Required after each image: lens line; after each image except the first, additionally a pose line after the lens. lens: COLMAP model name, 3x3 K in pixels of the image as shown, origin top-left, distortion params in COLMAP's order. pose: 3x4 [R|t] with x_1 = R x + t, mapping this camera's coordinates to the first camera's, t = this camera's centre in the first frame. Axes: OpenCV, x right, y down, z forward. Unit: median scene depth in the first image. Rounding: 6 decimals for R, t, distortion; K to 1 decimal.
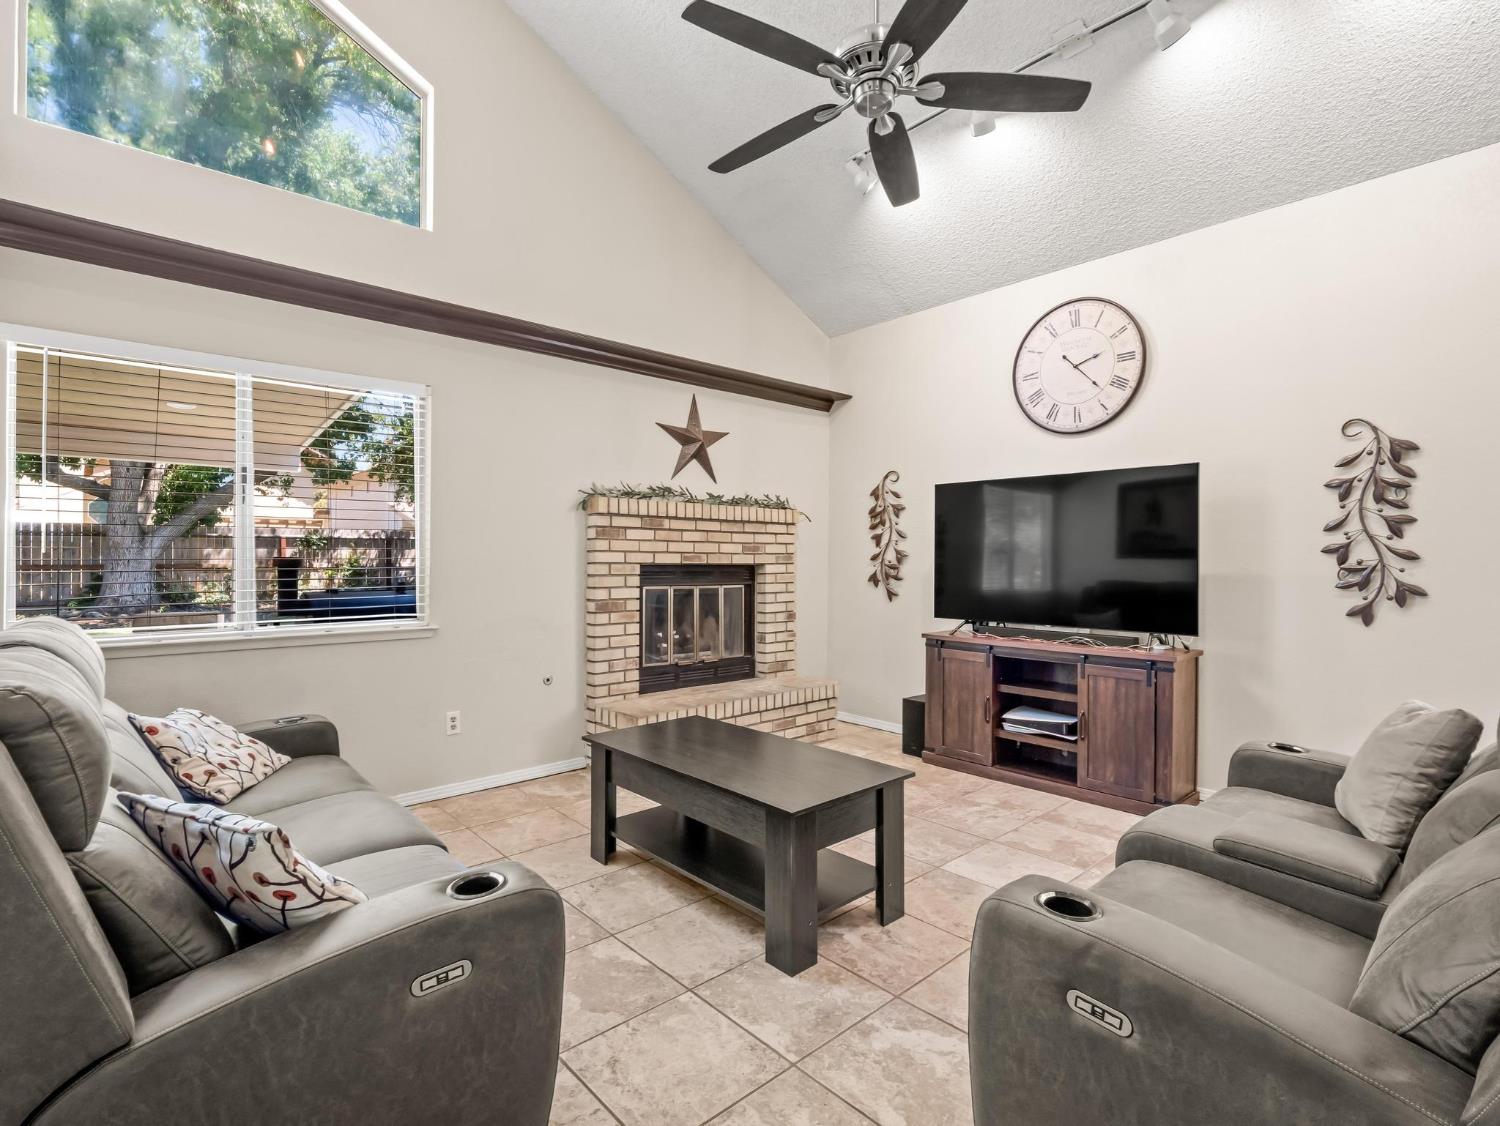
lens RADIAL K [[727.3, 0, 742.3], [0, 727.3, 561.2], [0, 0, 1]] dist [-0.007746, -0.003285]
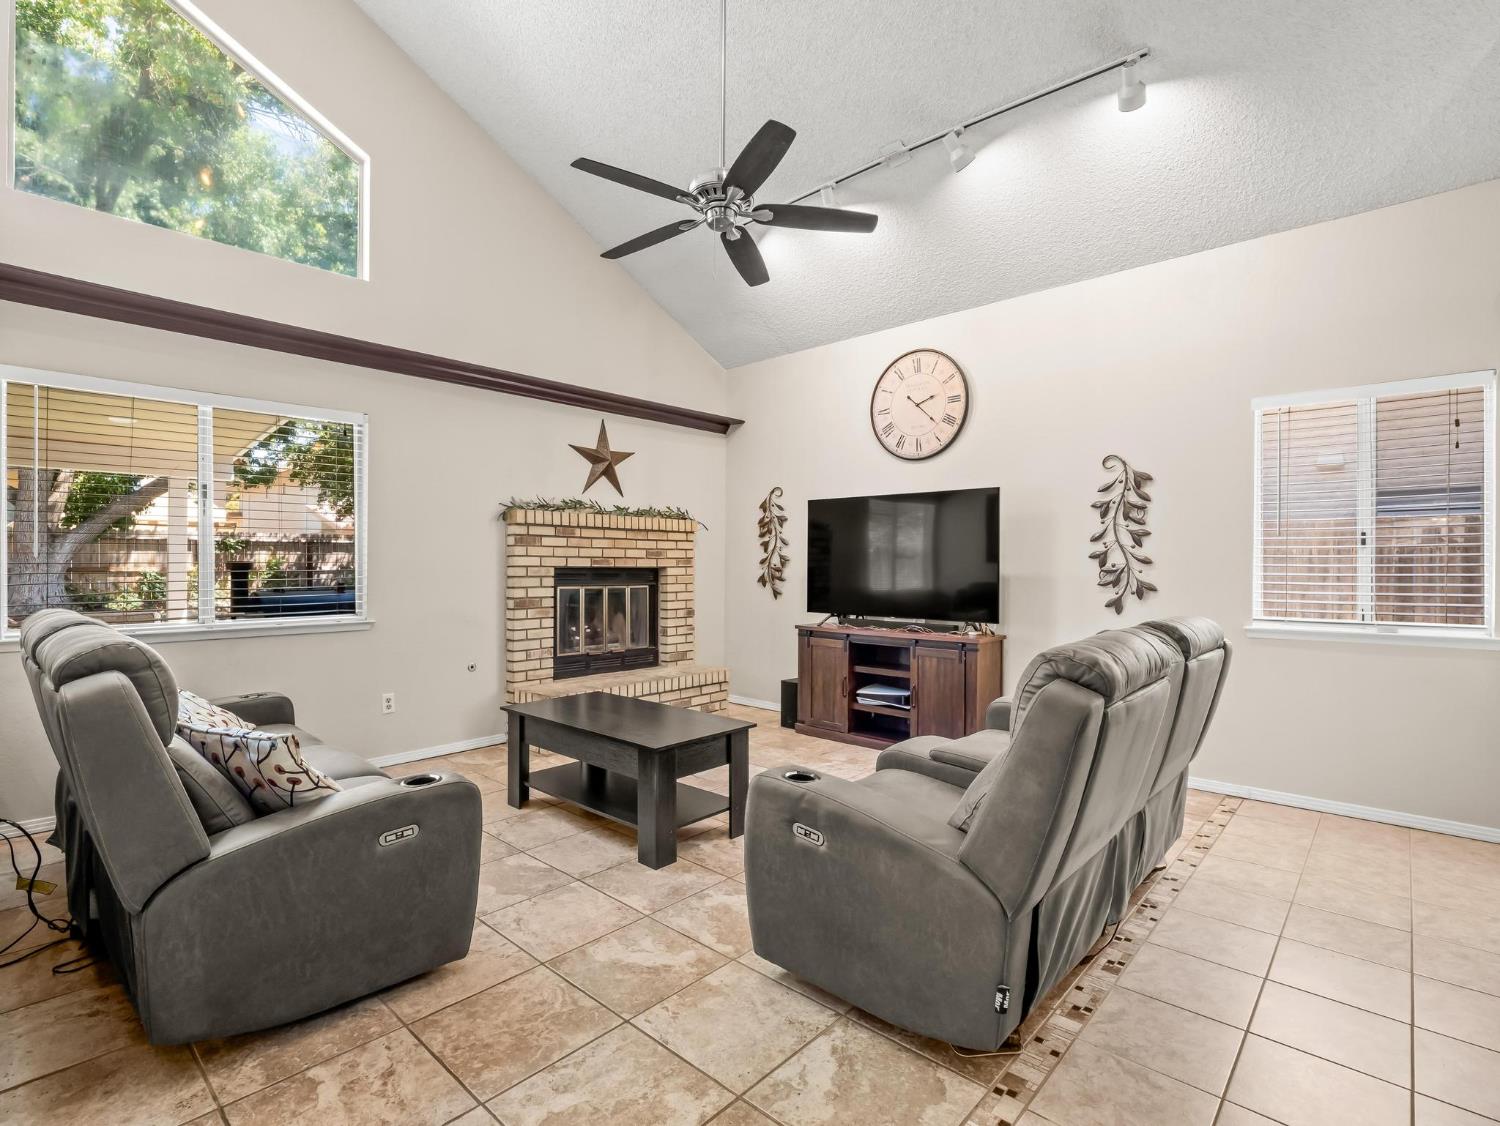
lens RADIAL K [[727.3, 0, 744.2], [0, 727.3, 567.8], [0, 0, 1]] dist [-0.007746, -0.003285]
pose [[0.995520, -0.000418, 0.094547, 0.059835], [0.000006, 0.999991, 0.004357, -0.000006], [-0.094548, -0.004337, 0.995511, -0.211592]]
